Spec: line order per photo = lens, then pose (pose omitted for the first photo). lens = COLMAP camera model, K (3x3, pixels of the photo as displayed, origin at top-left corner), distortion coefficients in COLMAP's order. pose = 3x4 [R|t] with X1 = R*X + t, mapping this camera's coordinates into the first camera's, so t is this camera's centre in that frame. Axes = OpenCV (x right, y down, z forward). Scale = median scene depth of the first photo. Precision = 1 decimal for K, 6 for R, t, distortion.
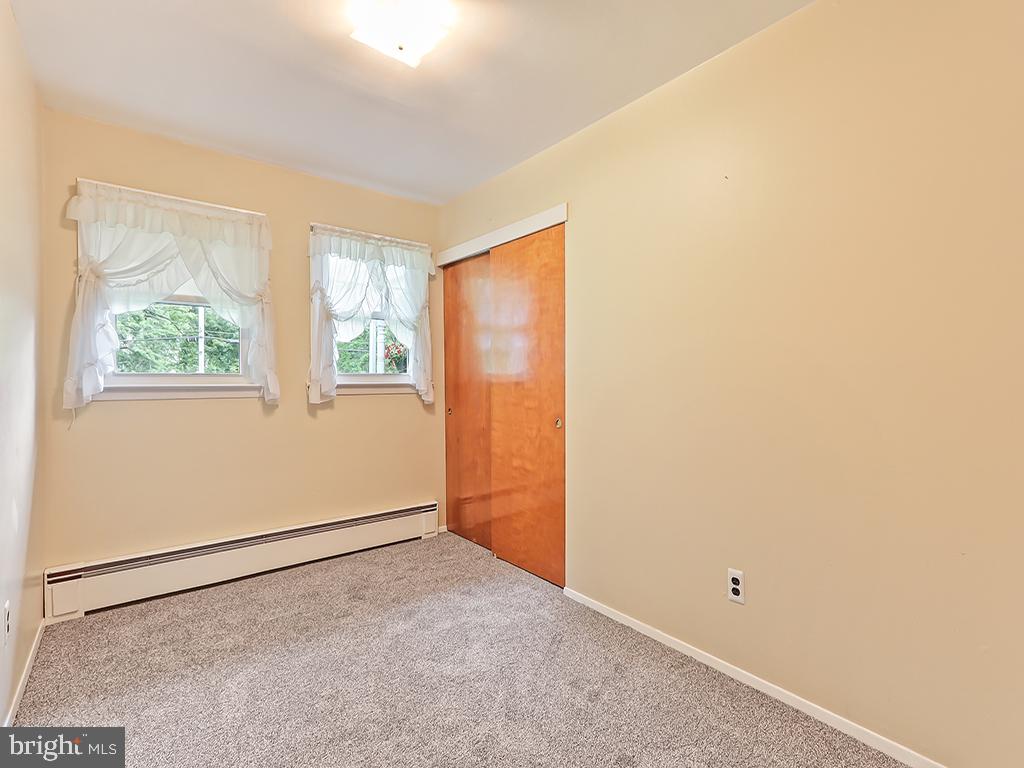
lens RADIAL K [[486.6, 0, 513.7], [0, 486.6, 378.6], [0, 0, 1]] dist [0.003385, 0.000836]
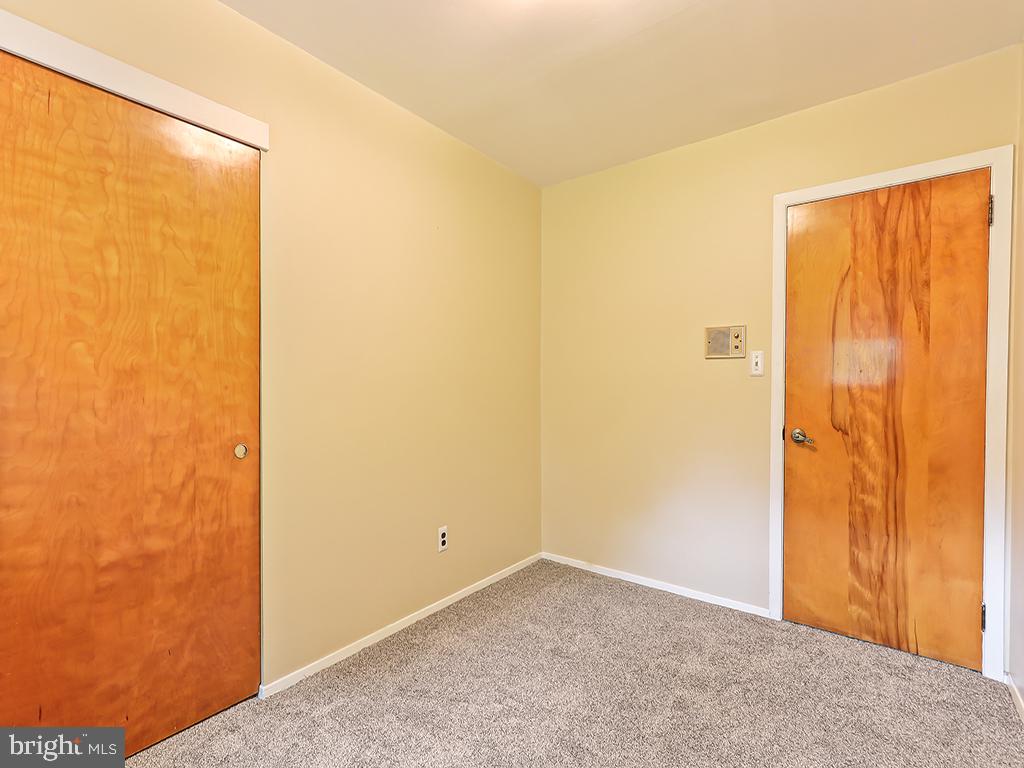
lens RADIAL K [[486.6, 0, 511.0], [0, 486.6, 383.3], [0, 0, 1]] dist [0.003385, 0.000836]
pose [[-0.236182, -0.001184, 0.971708, -0.603807], [-0.005800, 0.999983, -0.000191, 0.000046], [-0.971692, -0.005681, -0.236185, 0.781433]]
